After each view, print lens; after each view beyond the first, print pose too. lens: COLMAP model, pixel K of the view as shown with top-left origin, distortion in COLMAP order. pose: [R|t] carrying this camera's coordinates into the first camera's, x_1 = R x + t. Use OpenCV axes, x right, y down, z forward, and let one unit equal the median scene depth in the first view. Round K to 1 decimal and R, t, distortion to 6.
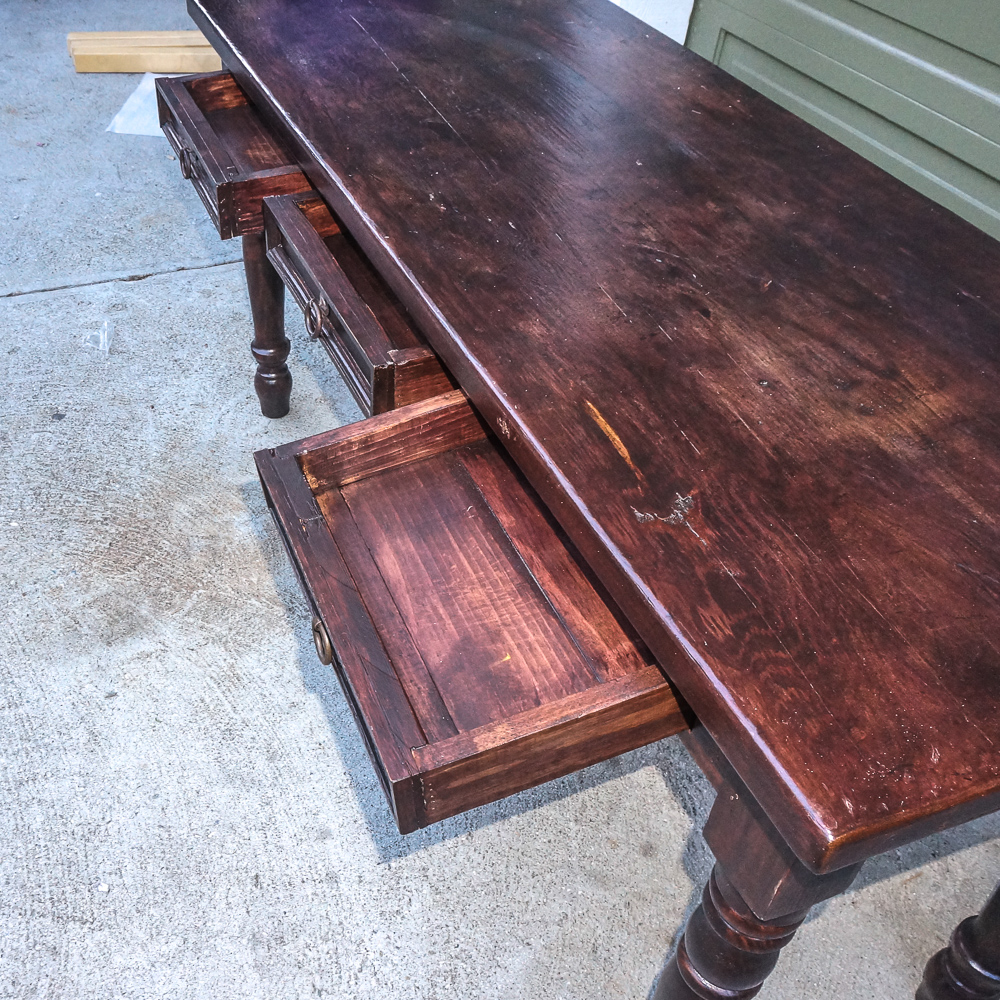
lens RADIAL K [[1042.3, 0, 500.0], [0, 1042.3, 500.0], [0, 0, 1]] dist [-0.012520, -0.009582]
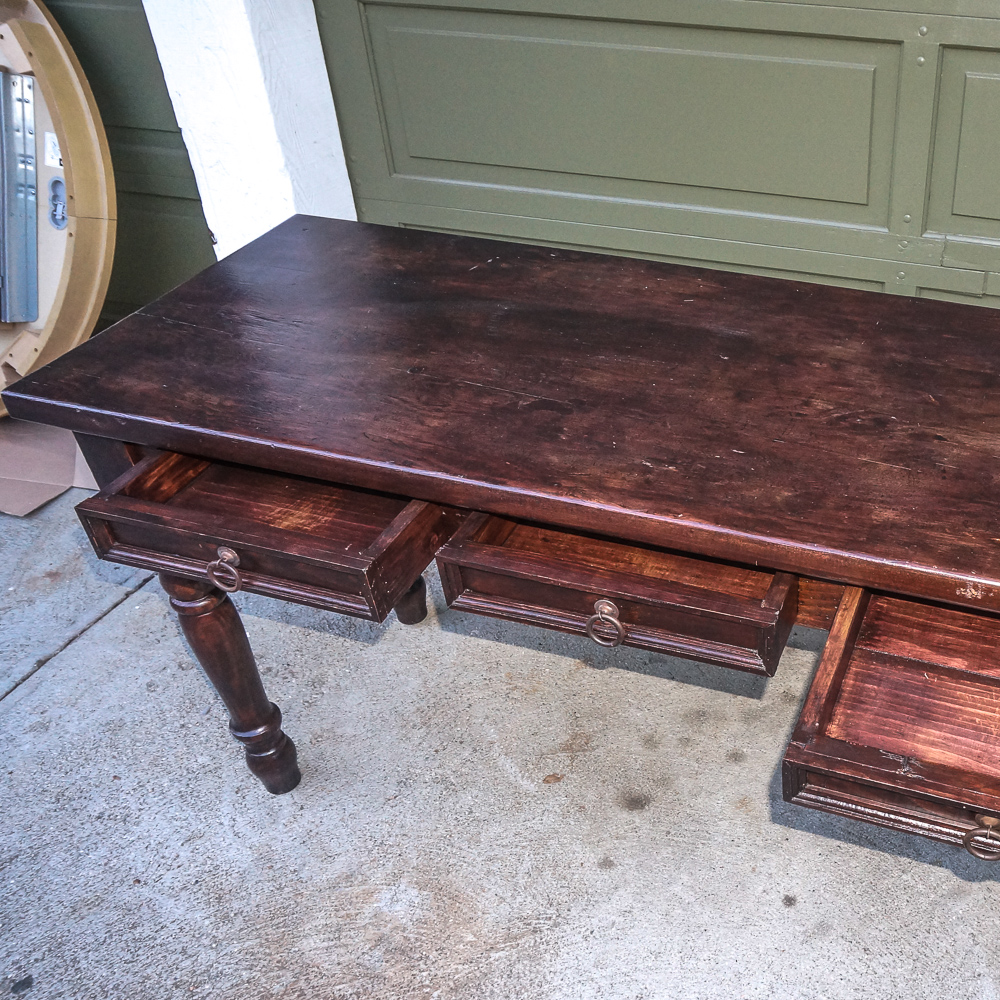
lens RADIAL K [[1042.3, 0, 500.0], [0, 1042.3, 500.0], [0, 0, 1]] dist [-0.012520, -0.009582]
pose [[0.638622, -0.471660, 0.608029, -0.596883], [0.512877, 0.849944, 0.120637, -0.342158], [-0.573690, 0.234803, 0.784696, 0.210613]]
